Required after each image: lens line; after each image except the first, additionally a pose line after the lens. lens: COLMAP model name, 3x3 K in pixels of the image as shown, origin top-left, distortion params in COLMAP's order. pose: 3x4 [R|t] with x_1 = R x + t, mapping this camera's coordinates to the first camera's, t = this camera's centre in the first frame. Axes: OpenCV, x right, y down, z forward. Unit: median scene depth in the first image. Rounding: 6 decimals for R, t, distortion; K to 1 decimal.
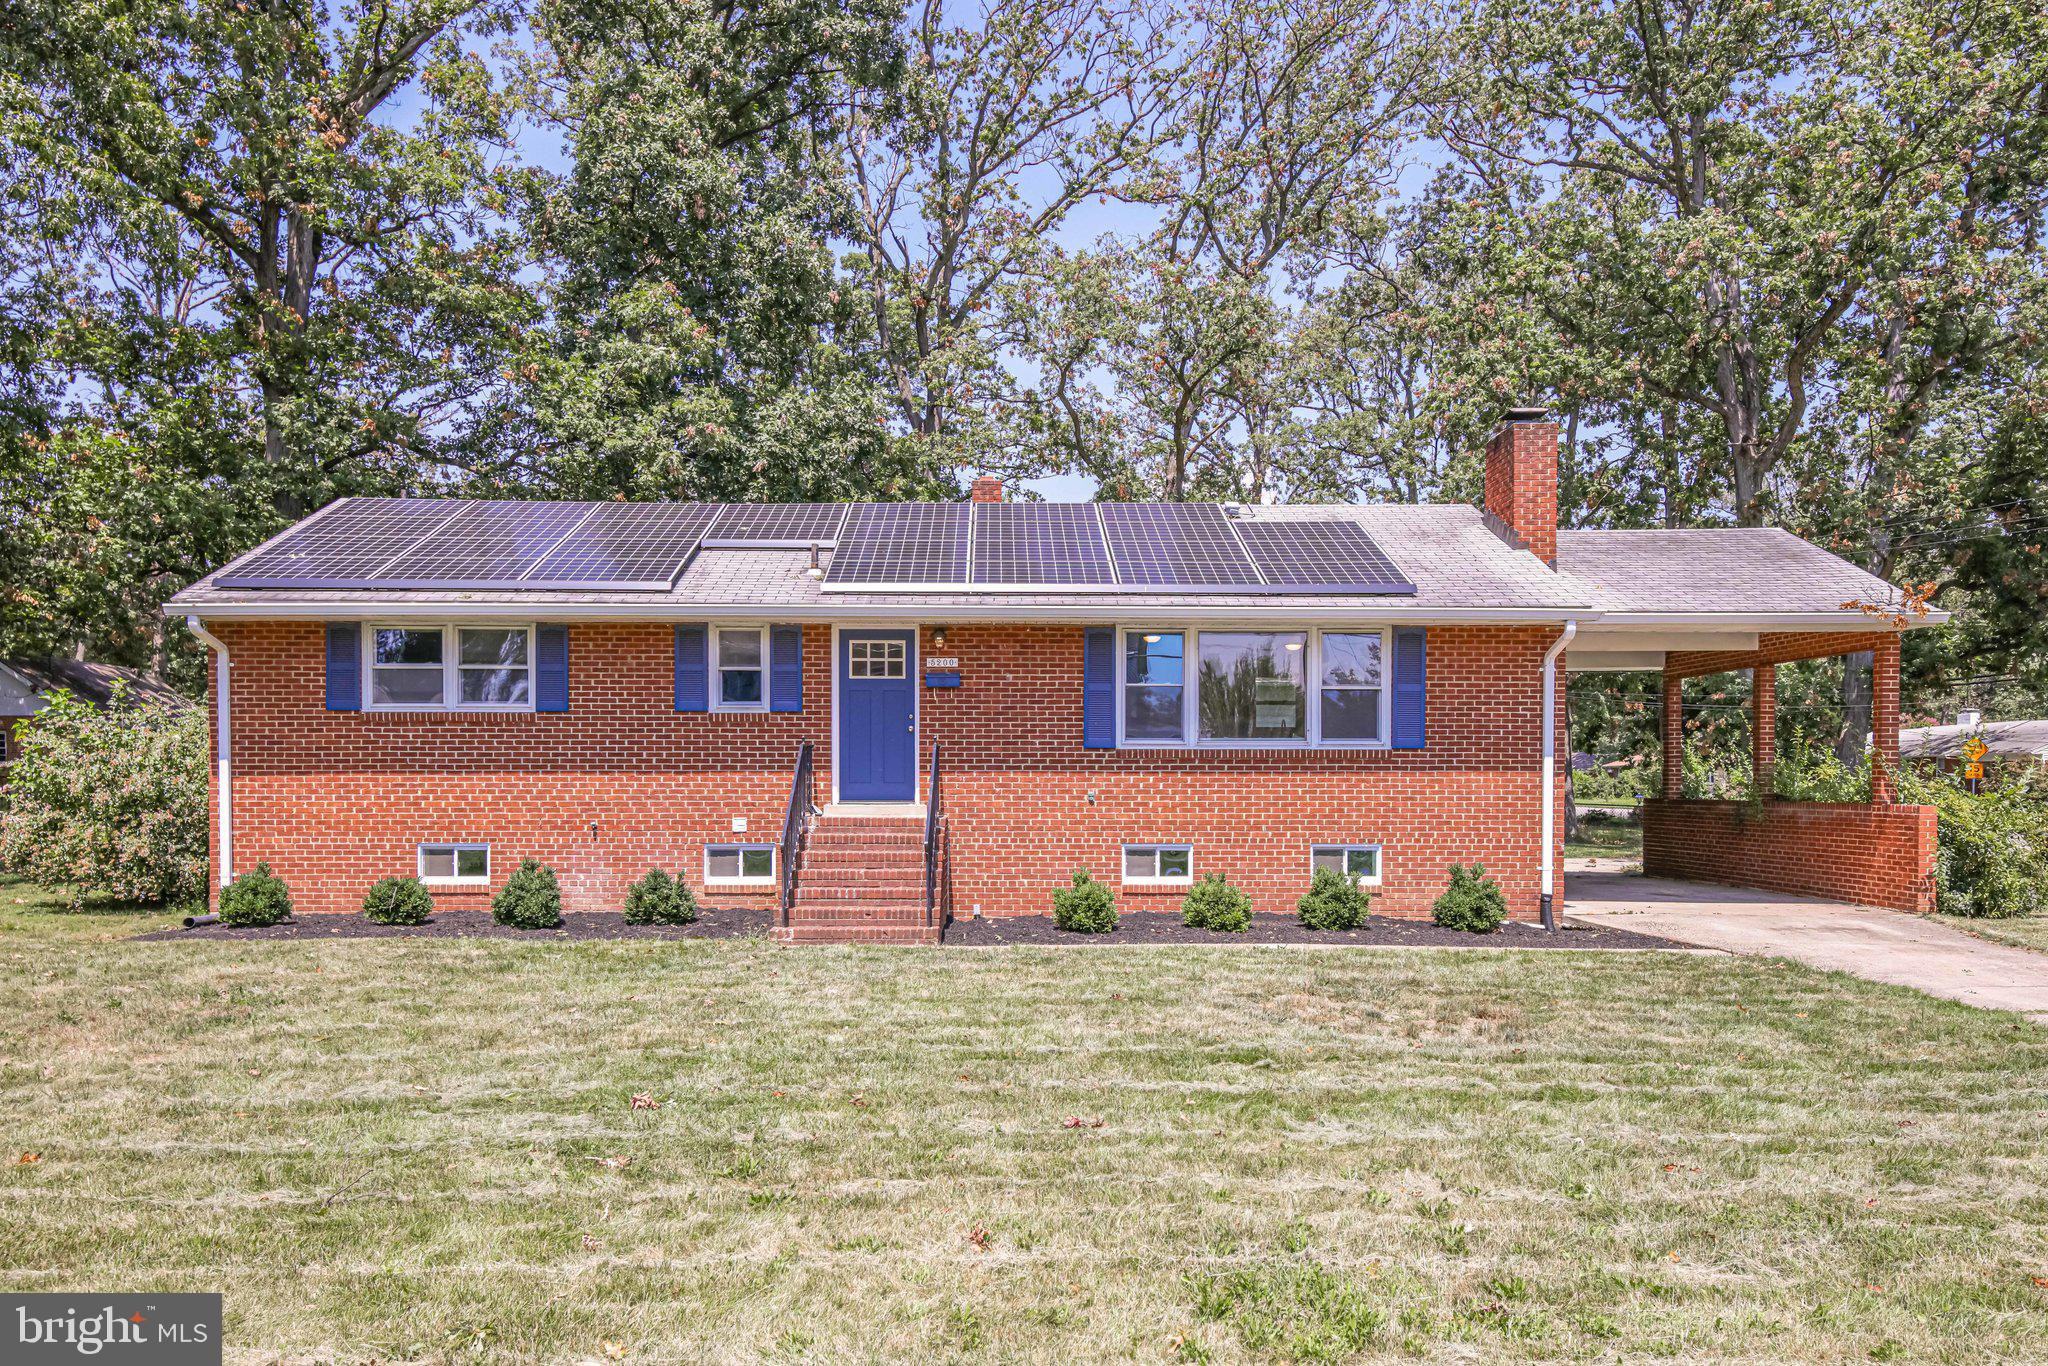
lens RADIAL K [[1499.1, 0, 1028.1], [0, 1499.1, 762.7], [0, 0, 1]] dist [0.008146, -0.002544]
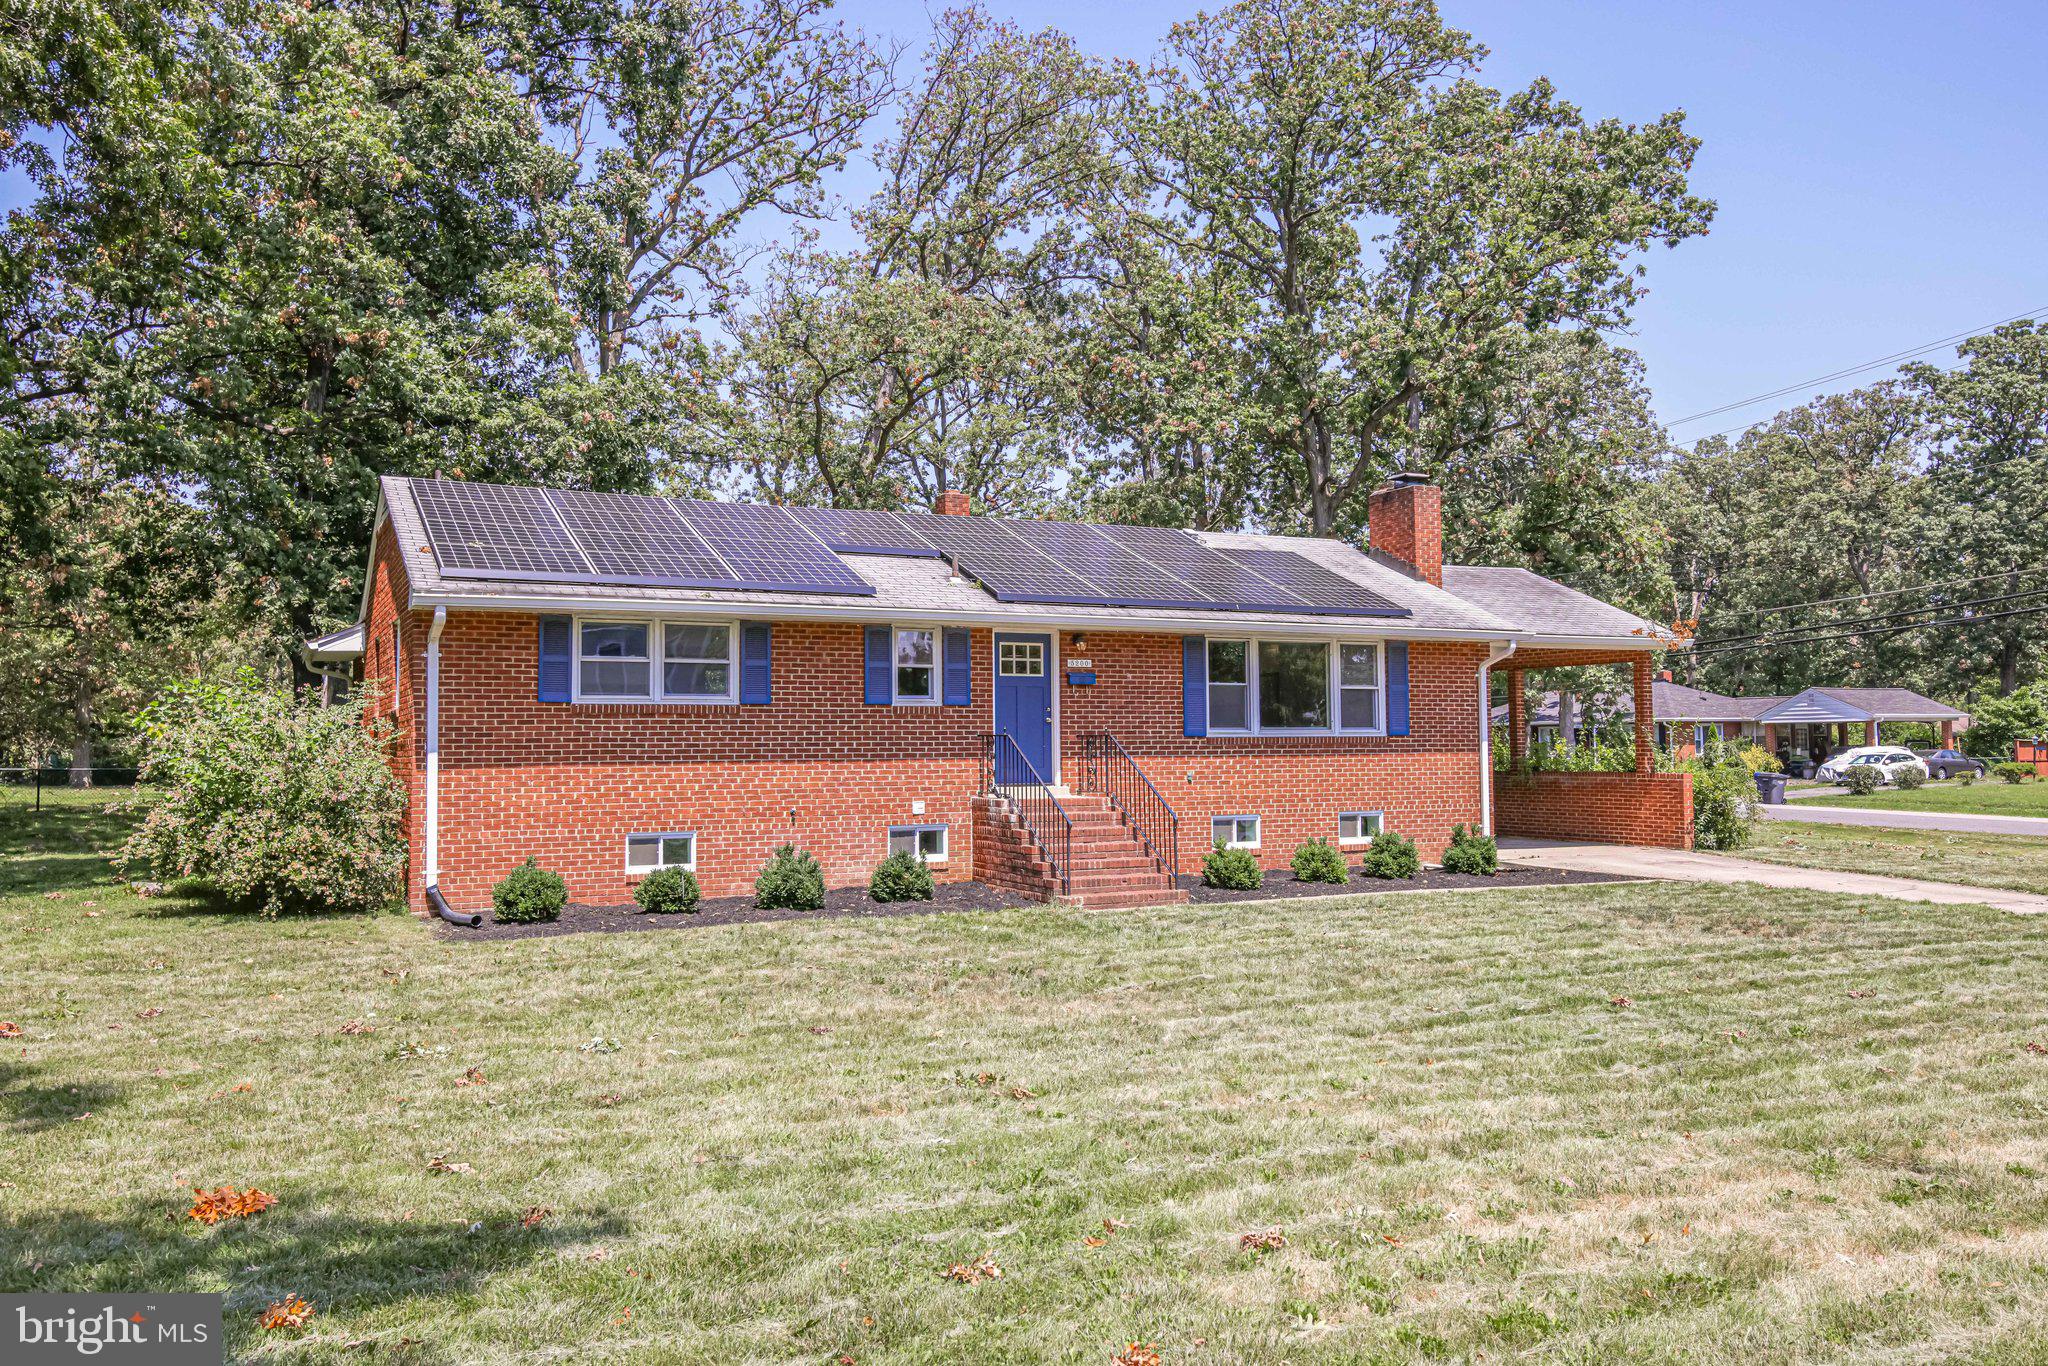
lens RADIAL K [[1541.3, 0, 1026.9], [0, 1541.3, 639.3], [0, 0, 1]] dist [-0.004188, -0.000688]
pose [[0.904227, 0.021781, 0.426497, -0.603582], [0.007876, 0.997678, -0.067649, -0.004608], [-0.426981, 0.064529, 0.901955, -0.063344]]
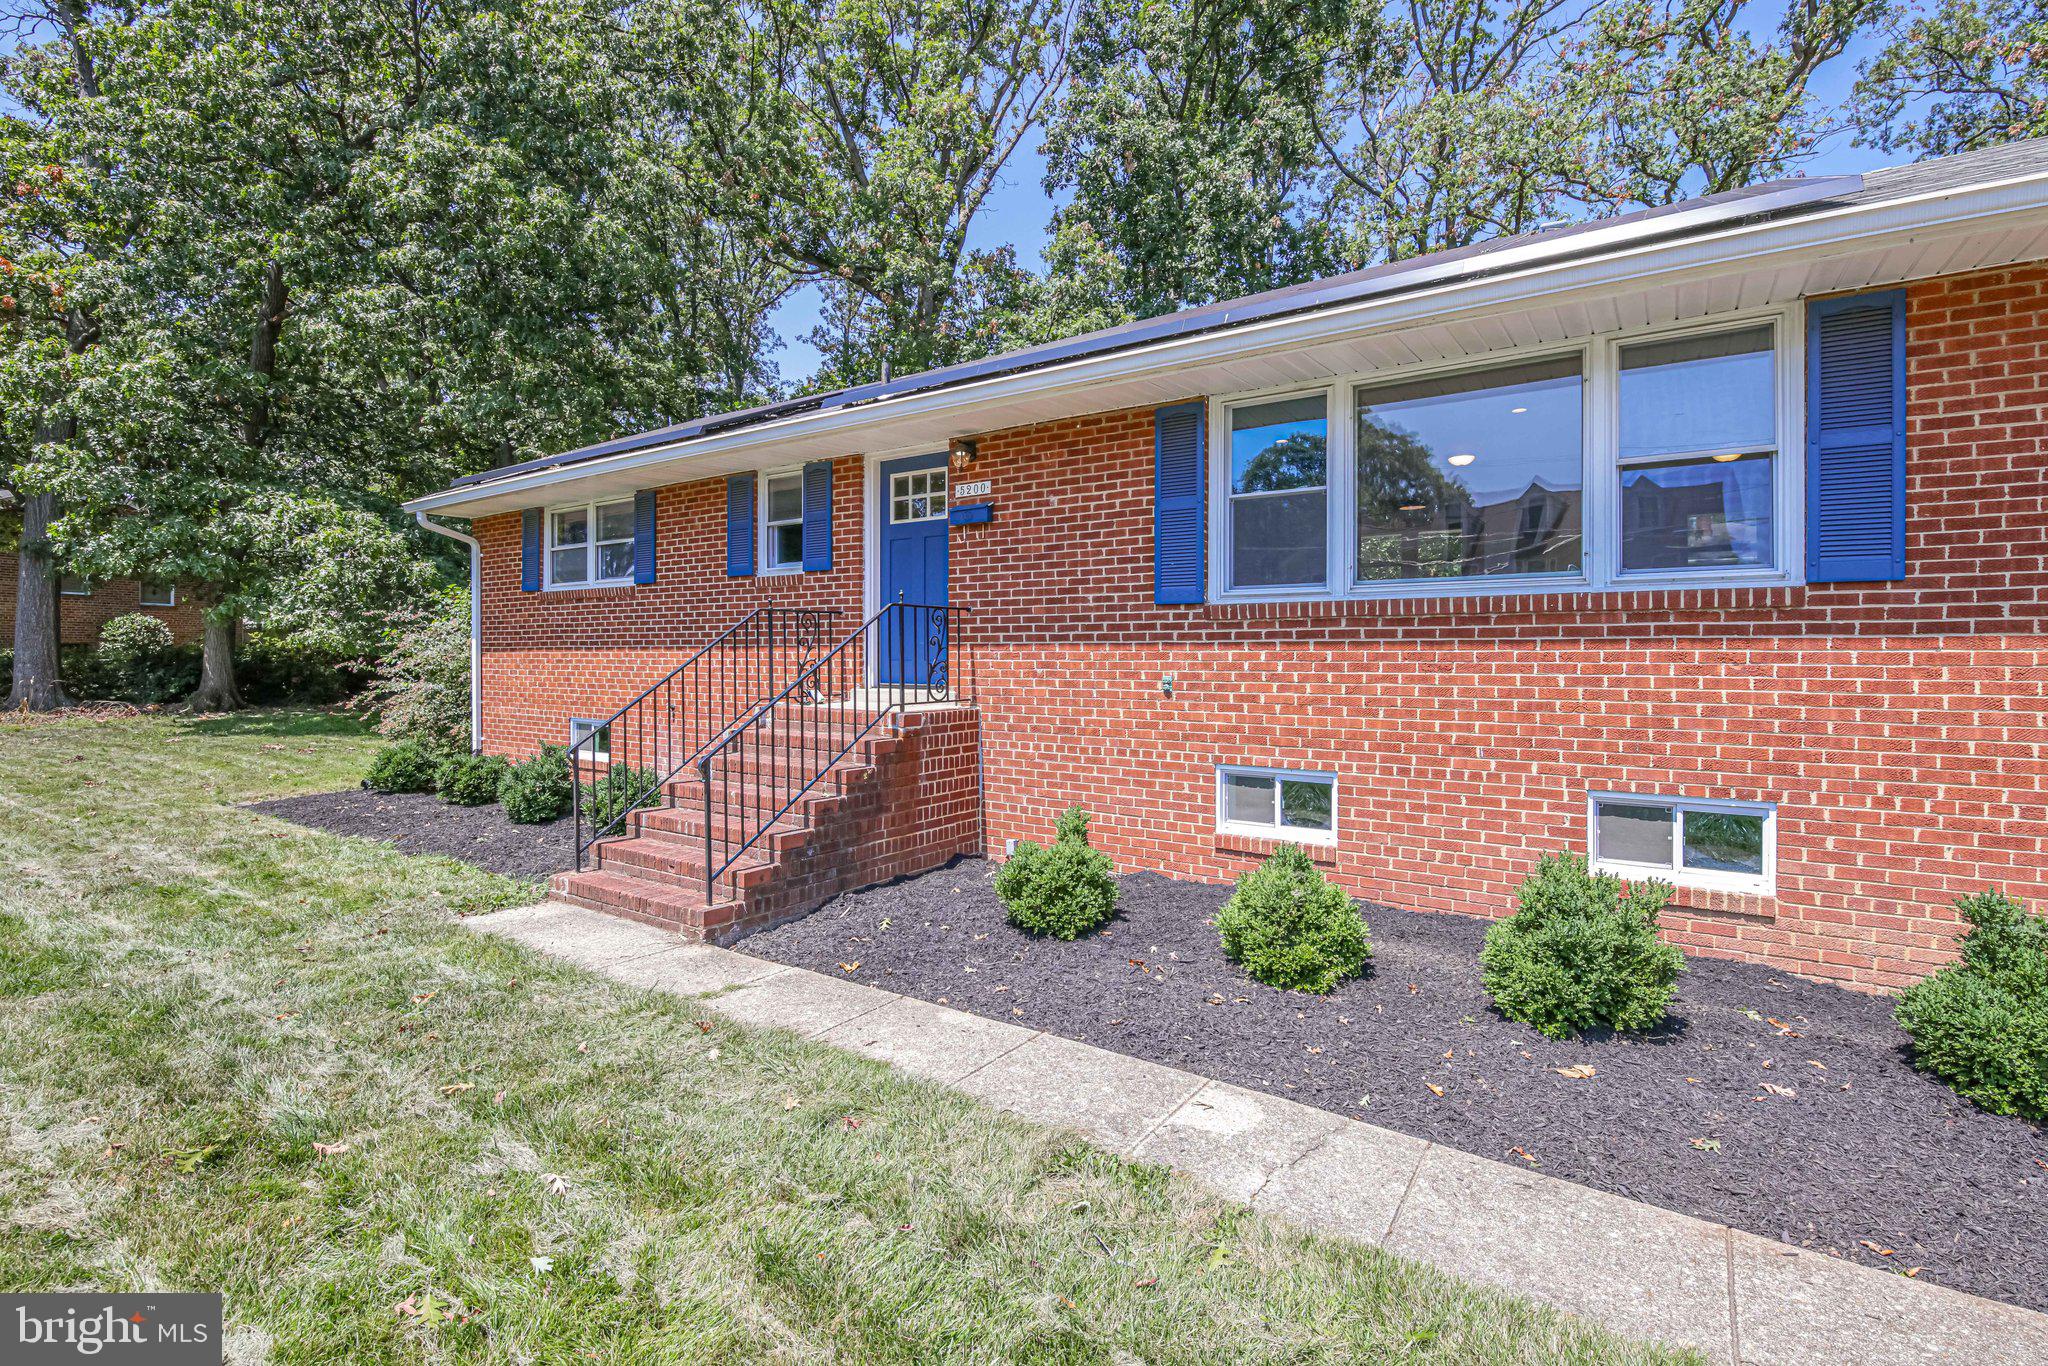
lens RADIAL K [[896.1, 0, 1049.6], [0, 896.1, 647.8], [0, 0, 1]] dist [-0.010346, -0.000064]
pose [[0.828179, -0.005342, -0.560437, 0.206868], [0.002947, 0.999982, -0.005177, 0.009795], [0.560455, 0.002636, 0.828181, 0.670925]]
